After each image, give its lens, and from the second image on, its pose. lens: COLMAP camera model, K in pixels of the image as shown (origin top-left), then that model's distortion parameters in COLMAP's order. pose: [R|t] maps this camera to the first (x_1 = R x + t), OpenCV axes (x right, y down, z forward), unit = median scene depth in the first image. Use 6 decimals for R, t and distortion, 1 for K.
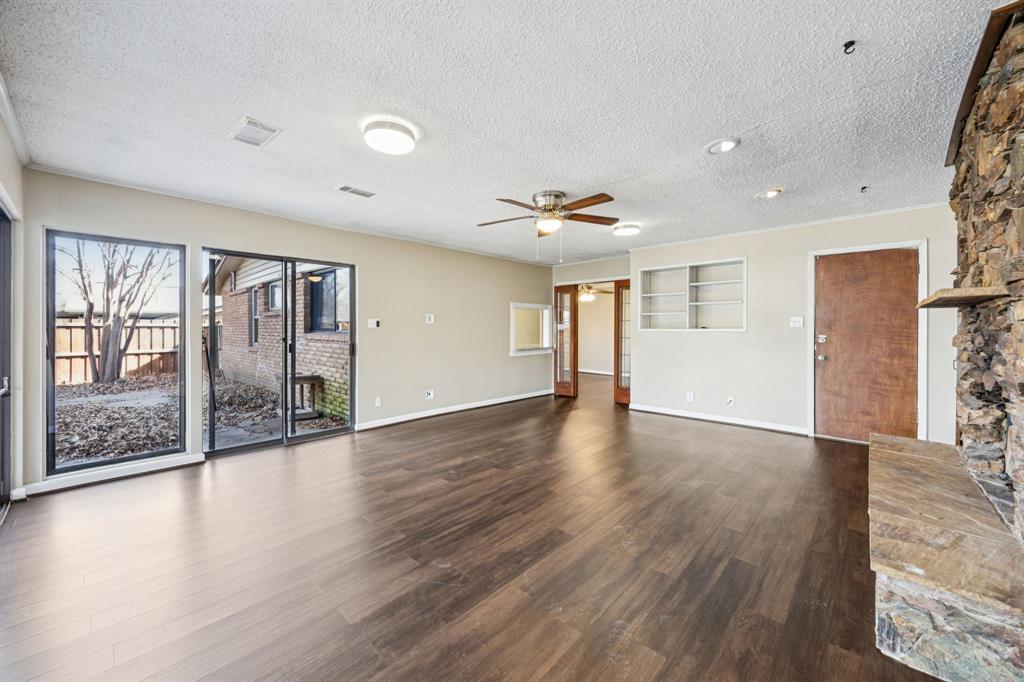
lens RADIAL K [[403.7, 0, 511.3], [0, 403.7, 334.1], [0, 0, 1]] dist [0.002767, 0.000029]
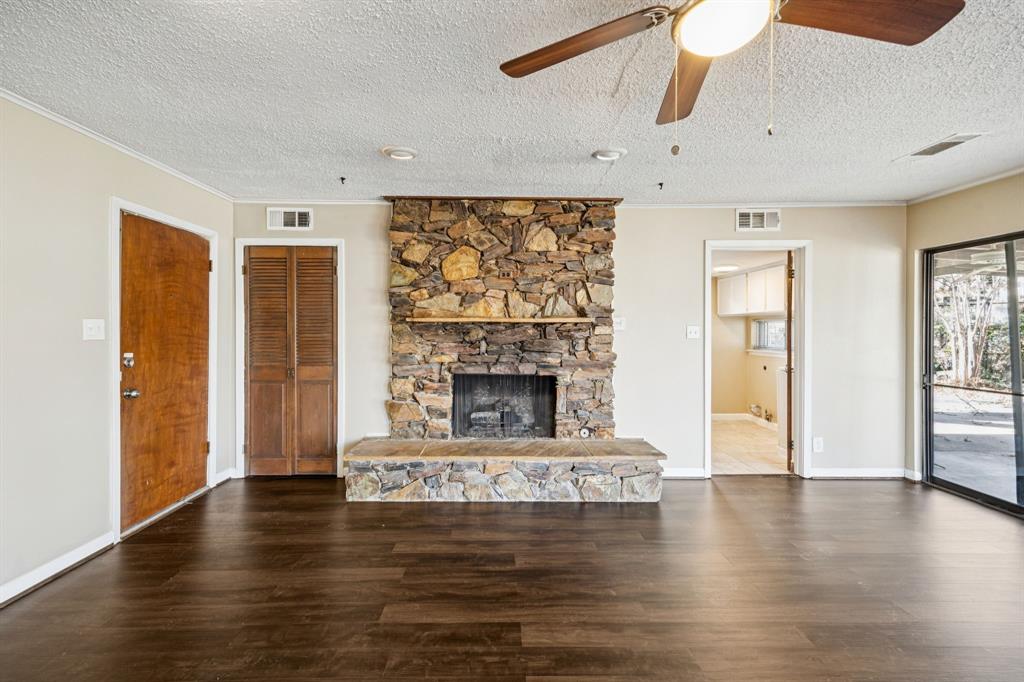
lens RADIAL K [[403.7, 0, 512.3], [0, 403.7, 333.2], [0, 0, 1]] dist [0.002767, 0.000029]
pose [[-0.703458, -0.003128, 0.710730, -0.008653], [0.011777, 0.999802, 0.016056, -0.029218], [-0.710639, 0.019664, -0.703282, 1.073929]]
